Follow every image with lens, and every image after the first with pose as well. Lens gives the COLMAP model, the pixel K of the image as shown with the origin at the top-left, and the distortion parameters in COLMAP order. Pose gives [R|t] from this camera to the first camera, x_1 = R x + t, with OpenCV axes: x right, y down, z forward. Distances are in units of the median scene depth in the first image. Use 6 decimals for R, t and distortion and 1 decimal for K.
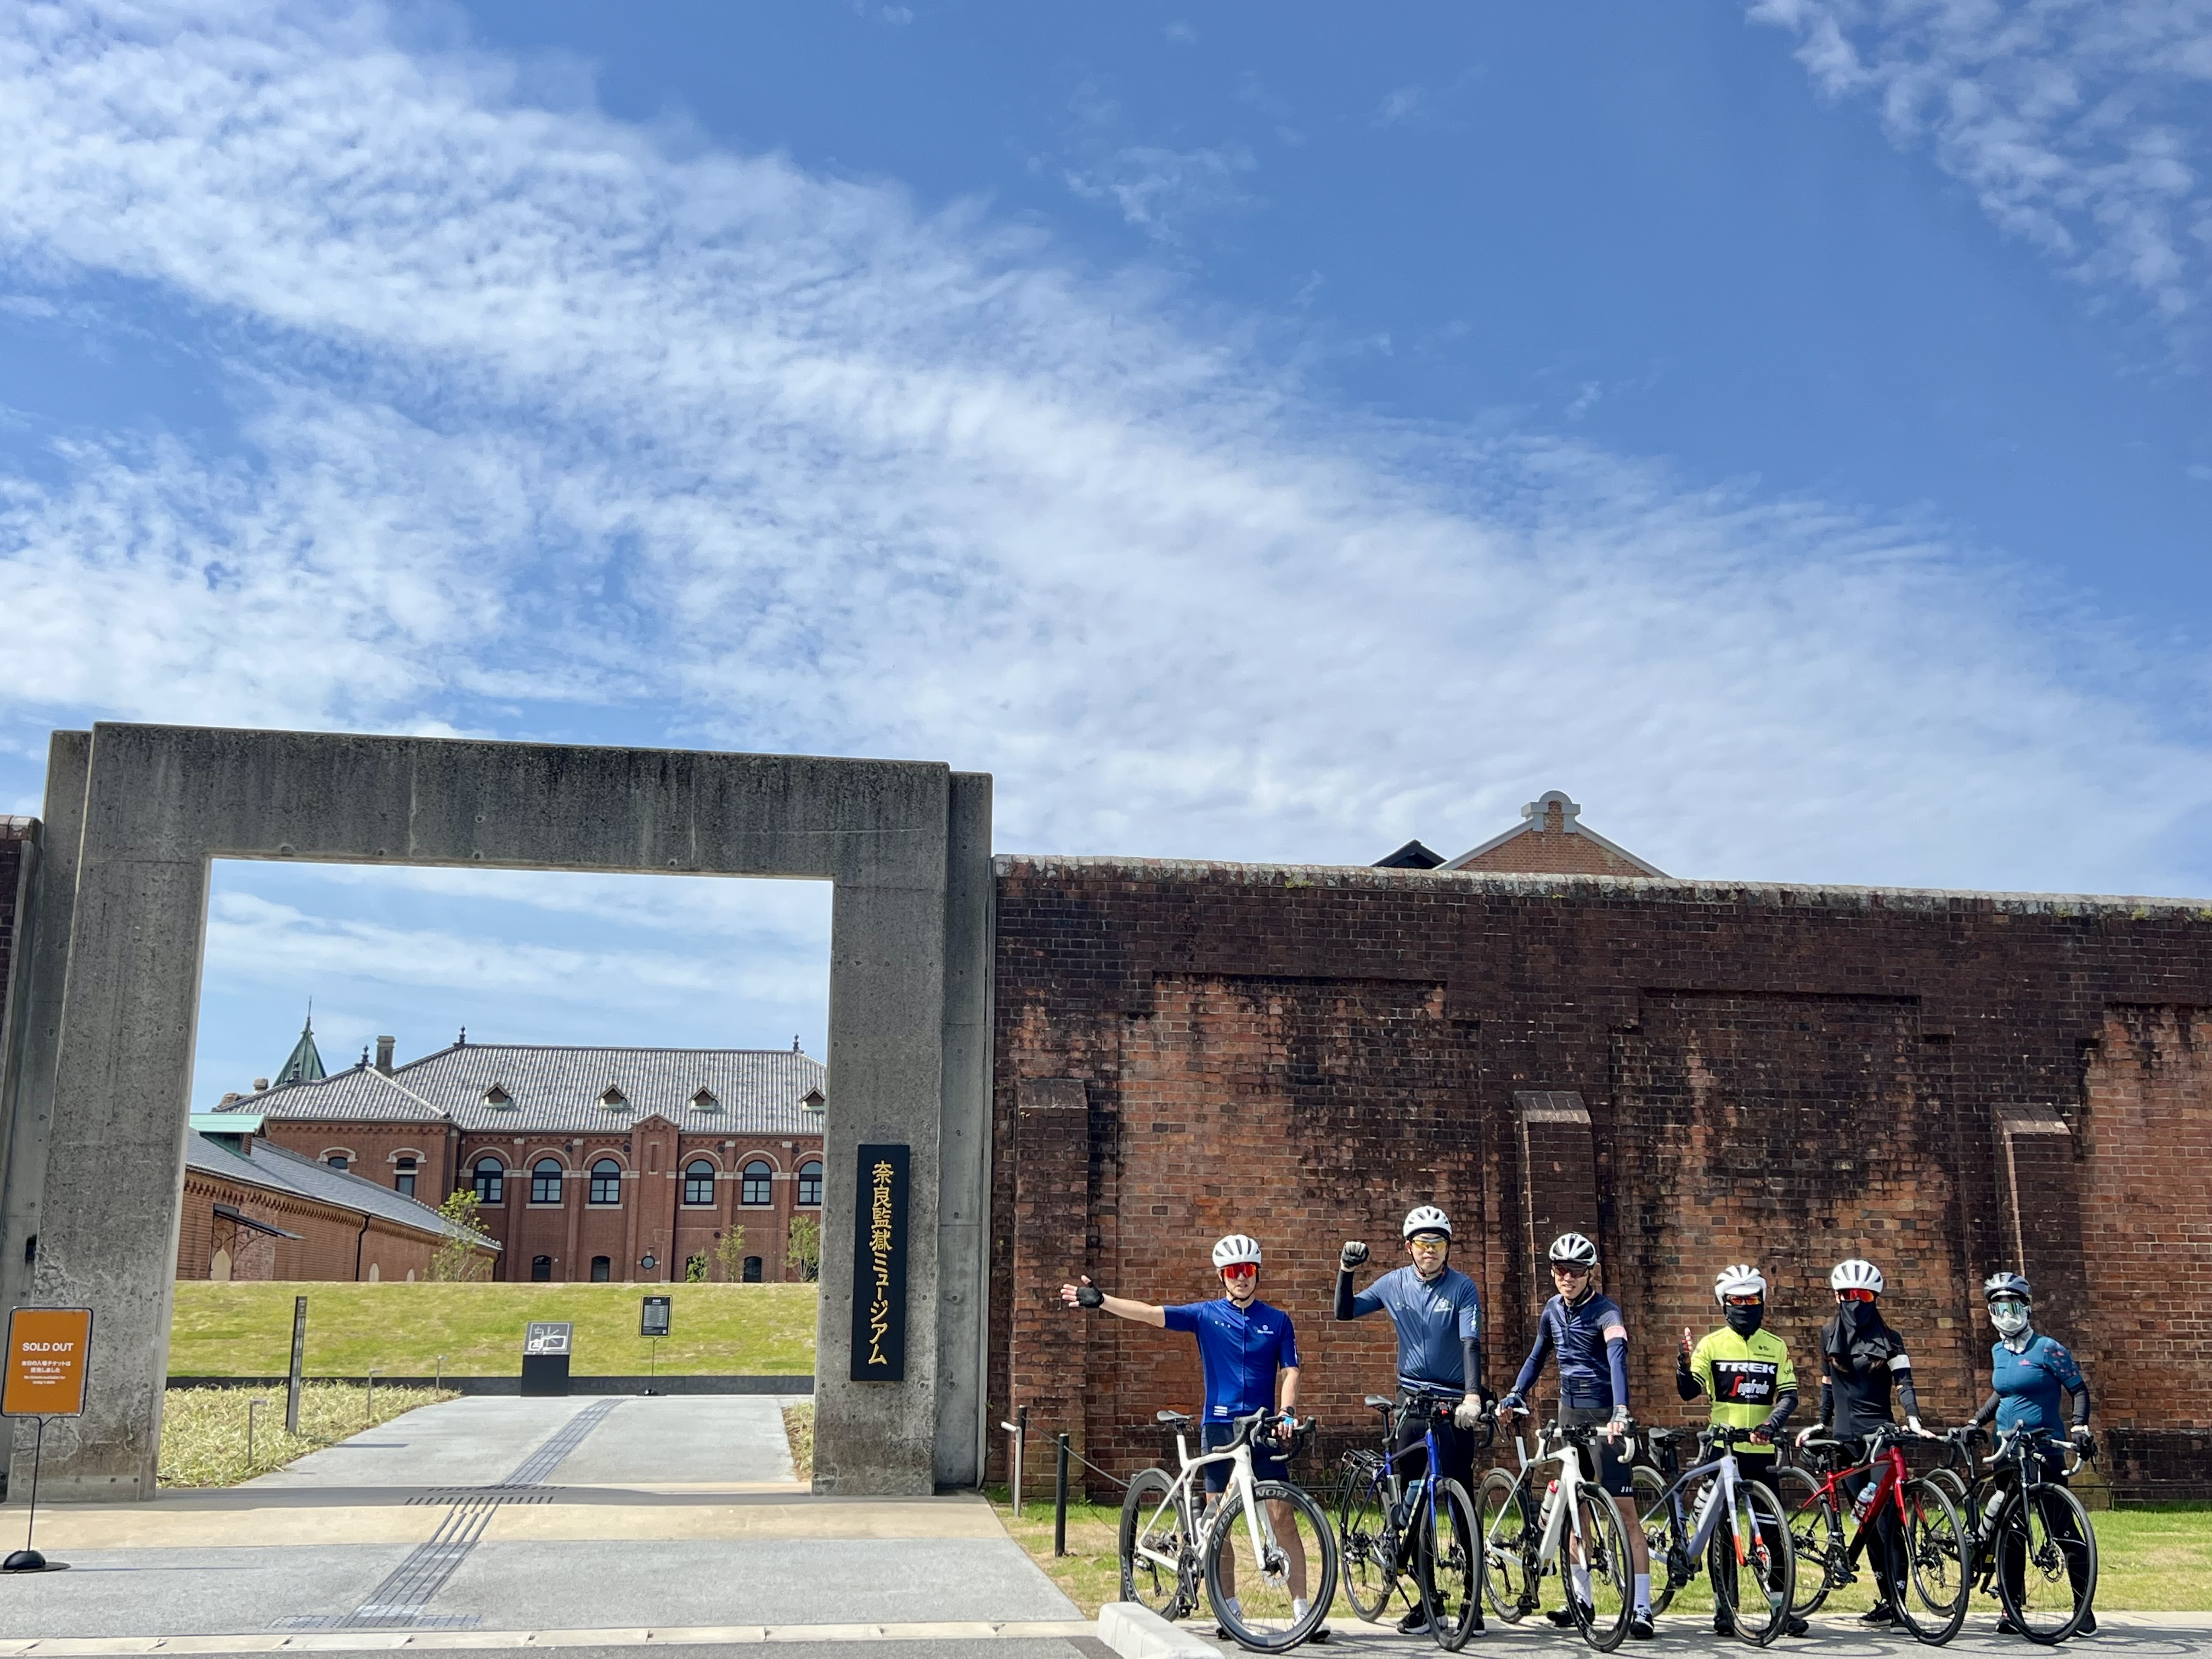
lens RADIAL K [[2298.3, 0, 1116.7], [0, 2298.3, 814.3], [0, 0, 1]] dist [0.057859, 0.000000]
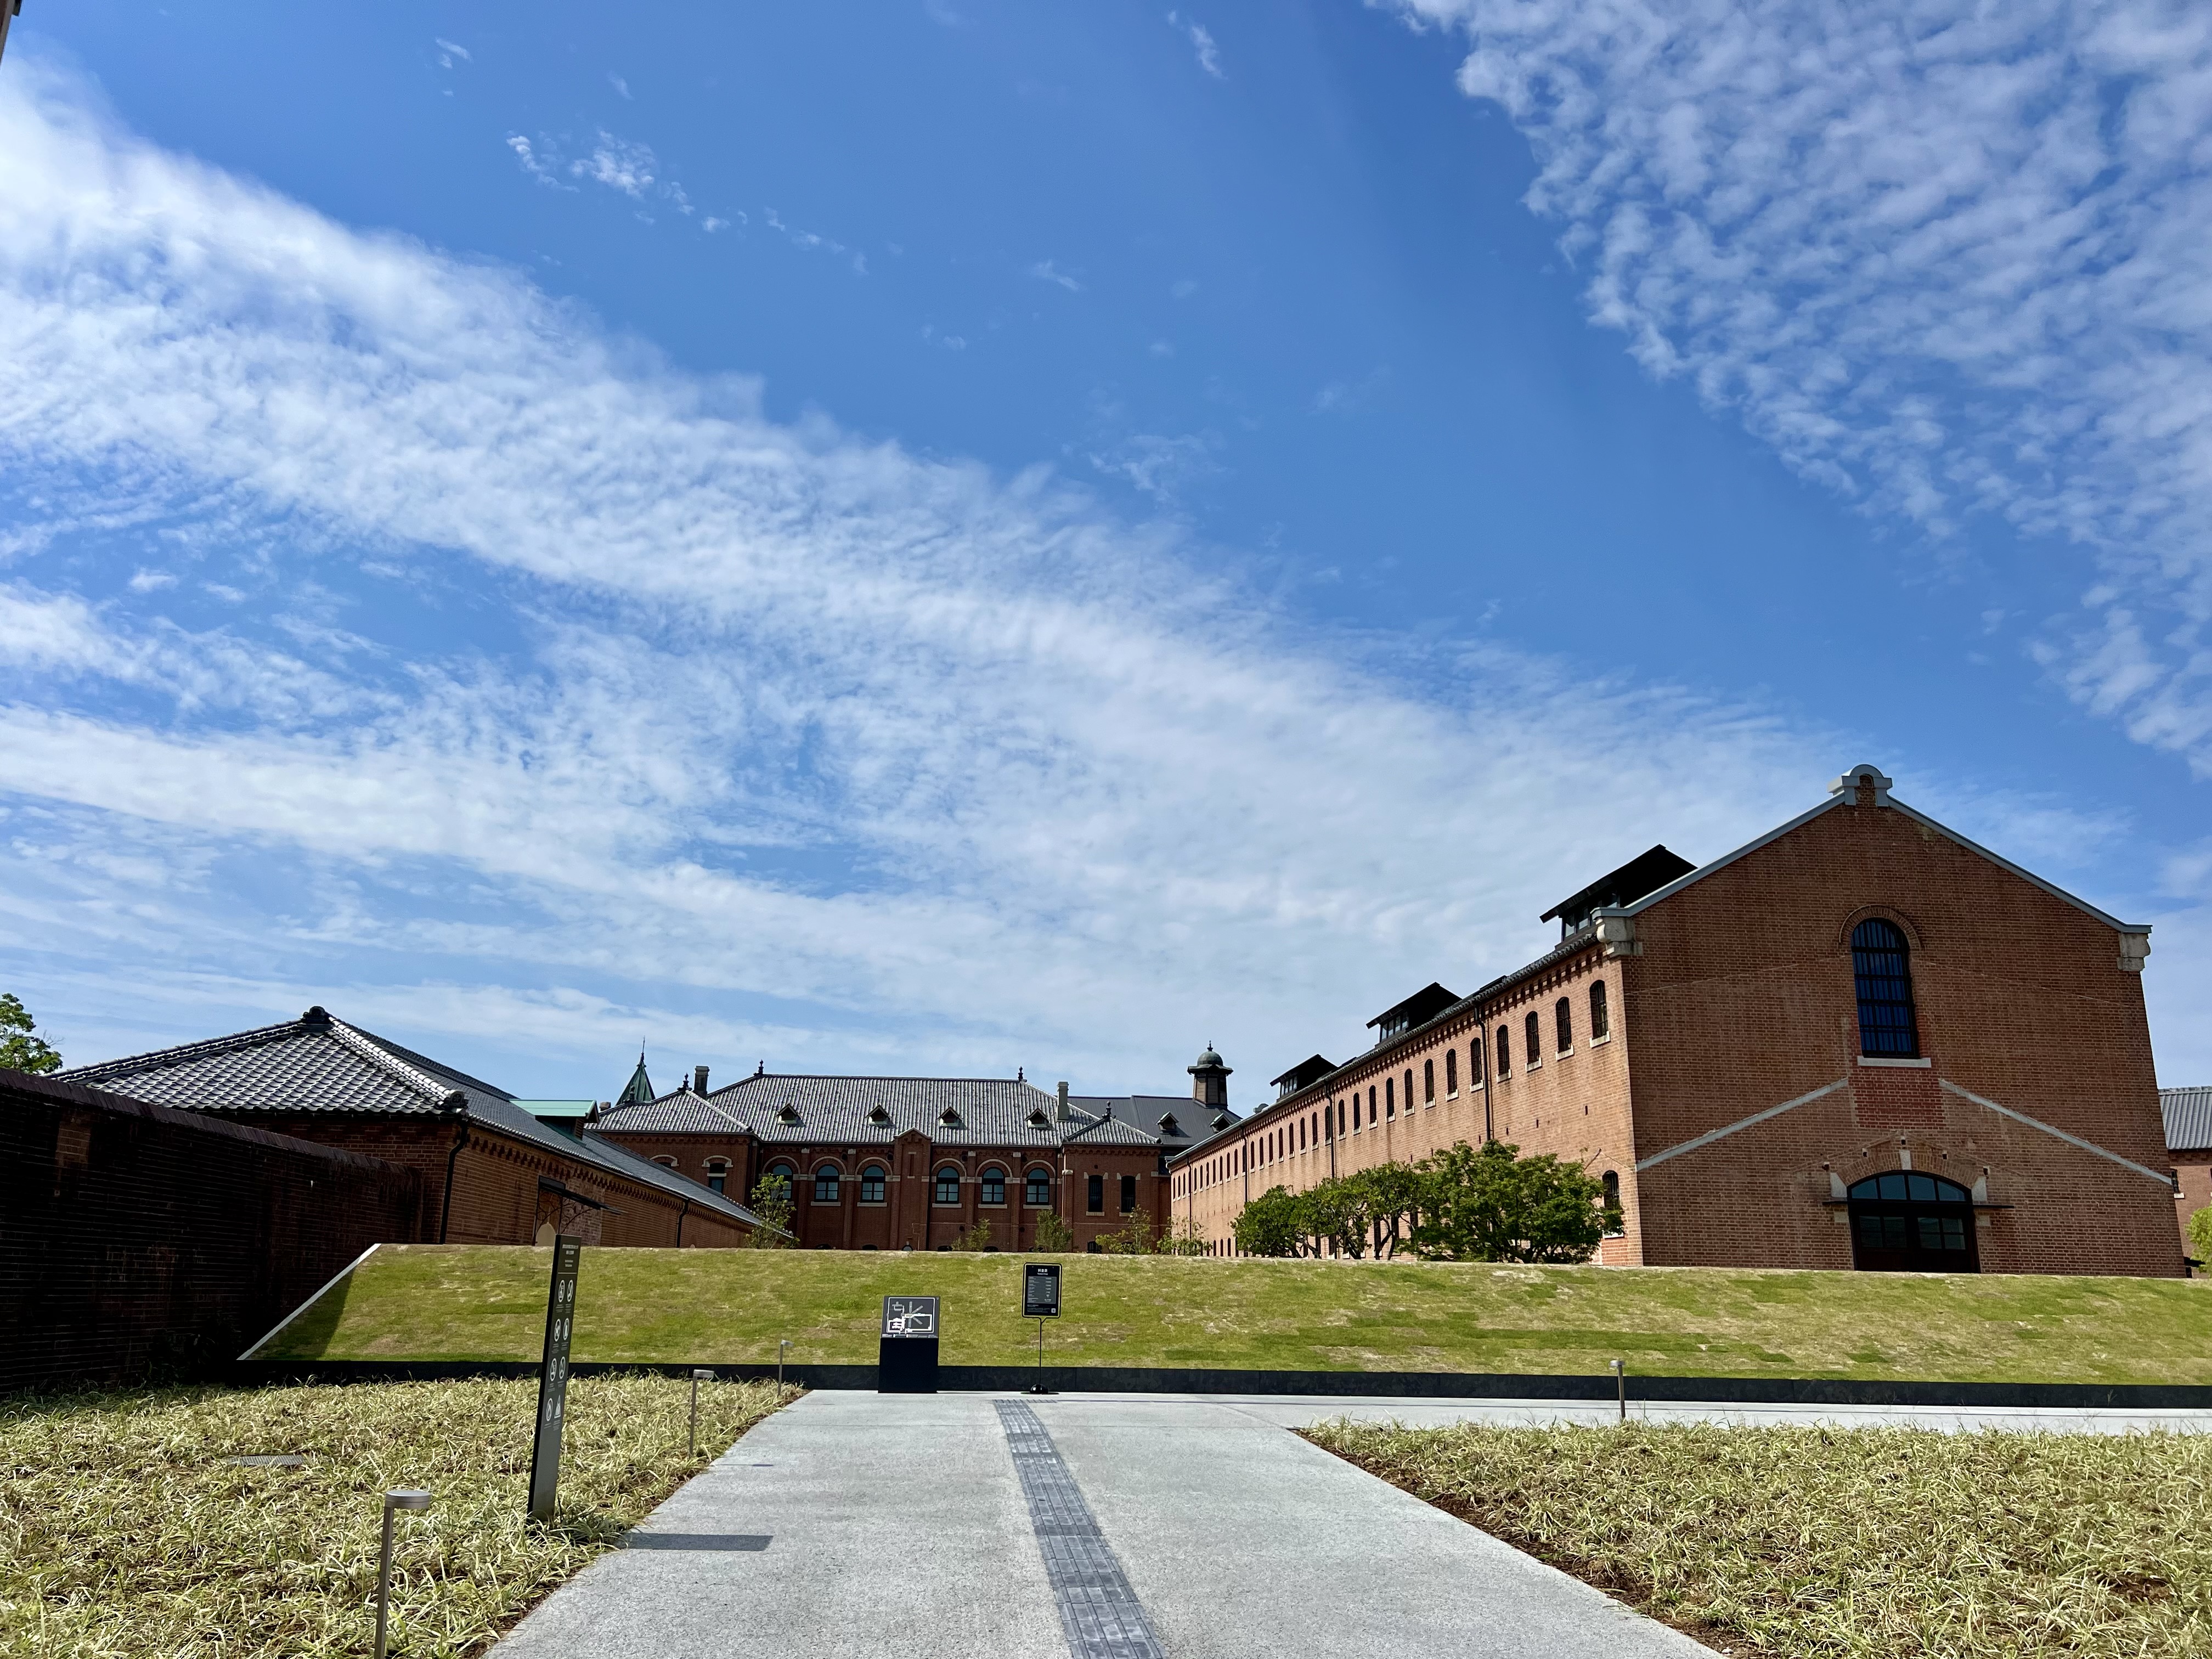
lens RADIAL K [[1673.3, 0, 1077.9], [0, 1673.3, 840.0], [0, 0, 1]] dist [0.058531, -0.073146]
pose [[0.996321, -0.014355, -0.084484, -0.264014], [0.009985, 0.998601, -0.051920, 0.179764], [0.085111, 0.050885, 0.995071, 0.812208]]
